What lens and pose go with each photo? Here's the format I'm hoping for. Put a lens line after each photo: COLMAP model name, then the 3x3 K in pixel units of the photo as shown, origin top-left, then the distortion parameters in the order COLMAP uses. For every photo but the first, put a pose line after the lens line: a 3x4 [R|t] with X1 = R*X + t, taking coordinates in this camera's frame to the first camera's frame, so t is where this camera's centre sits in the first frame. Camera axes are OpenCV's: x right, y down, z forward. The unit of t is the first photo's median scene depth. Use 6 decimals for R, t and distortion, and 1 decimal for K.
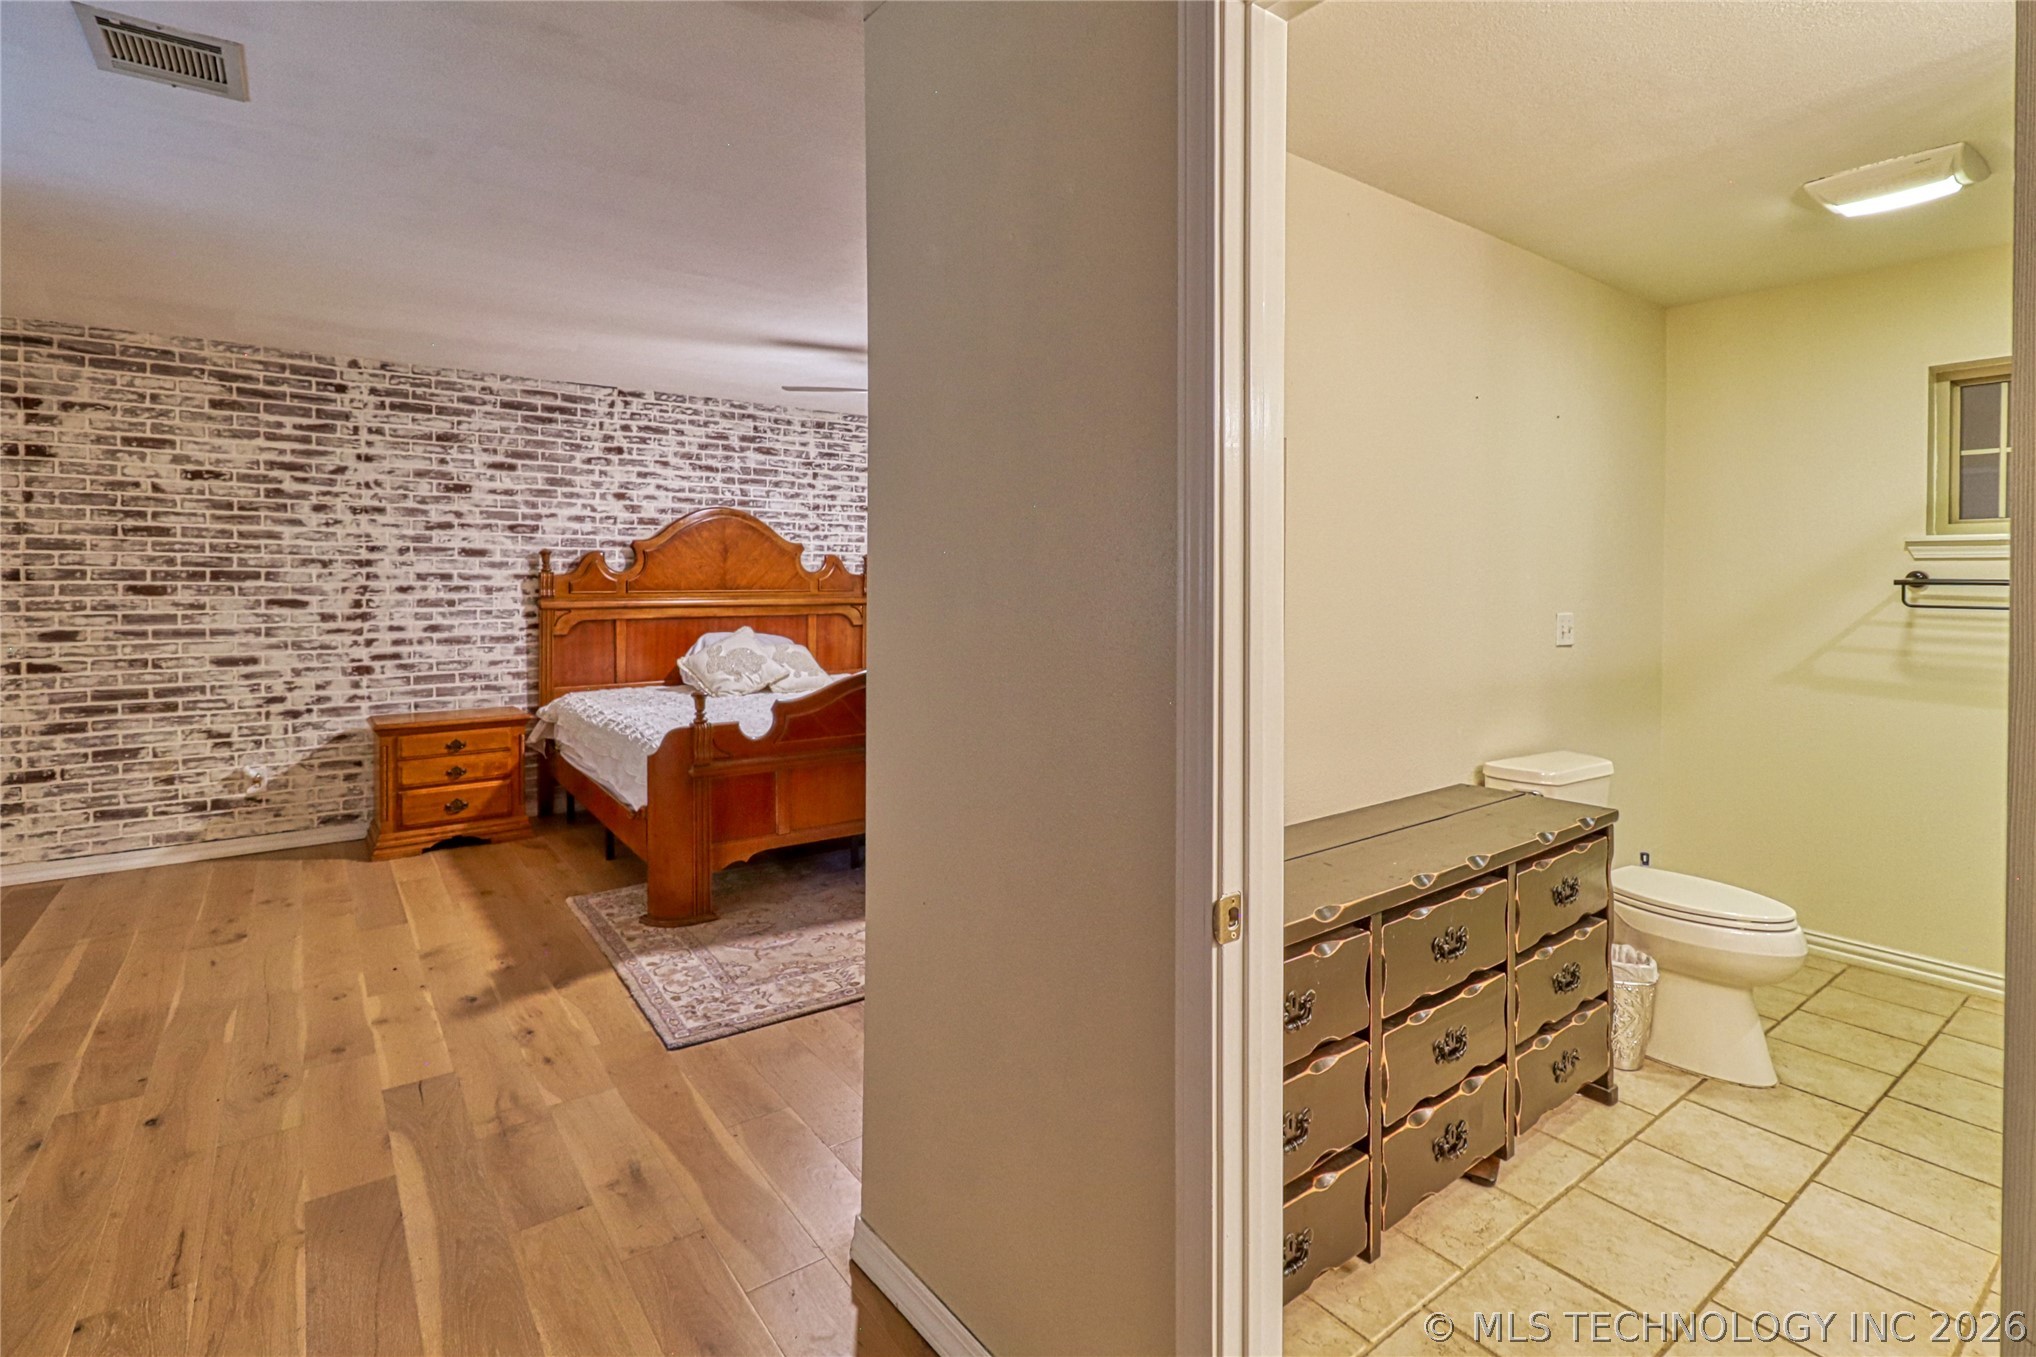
lens RADIAL K [[964.7, 0, 963.9], [0, 964.7, 587.0], [0, 0, 1]] dist [0.001512, -0.000569]
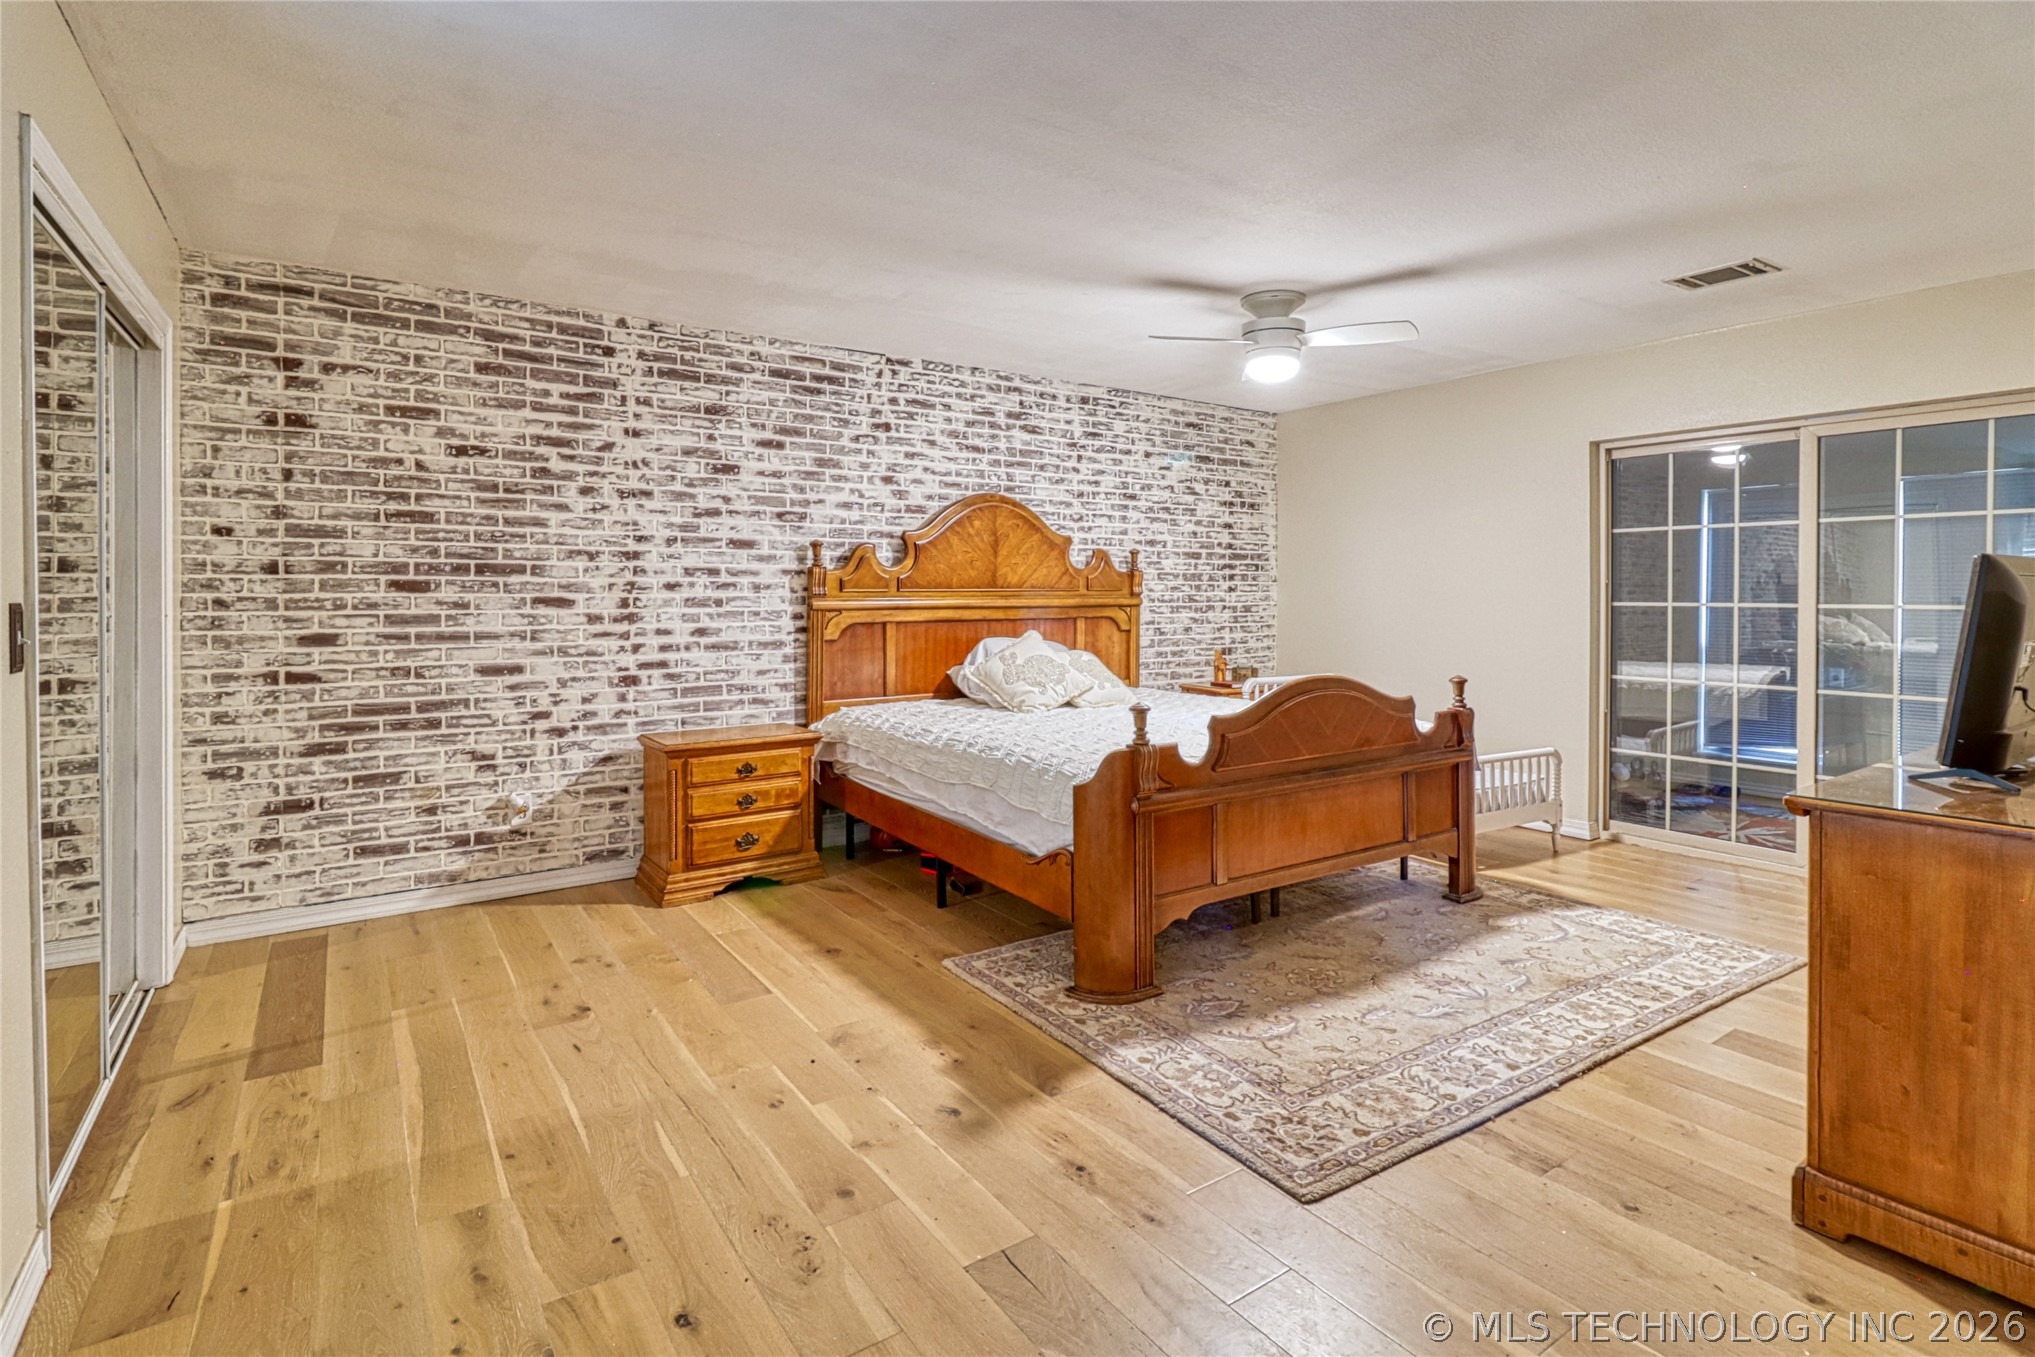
lens RADIAL K [[964.2, 0, 924.3], [0, 964.2, 596.4], [0, 0, 1]] dist [0.001512, -0.000569]
pose [[0.998915, -0.005662, -0.046225, -0.322780], [0.005301, 0.999955, -0.007925, 0.019632], [0.046268, 0.007672, 0.998900, 0.157565]]
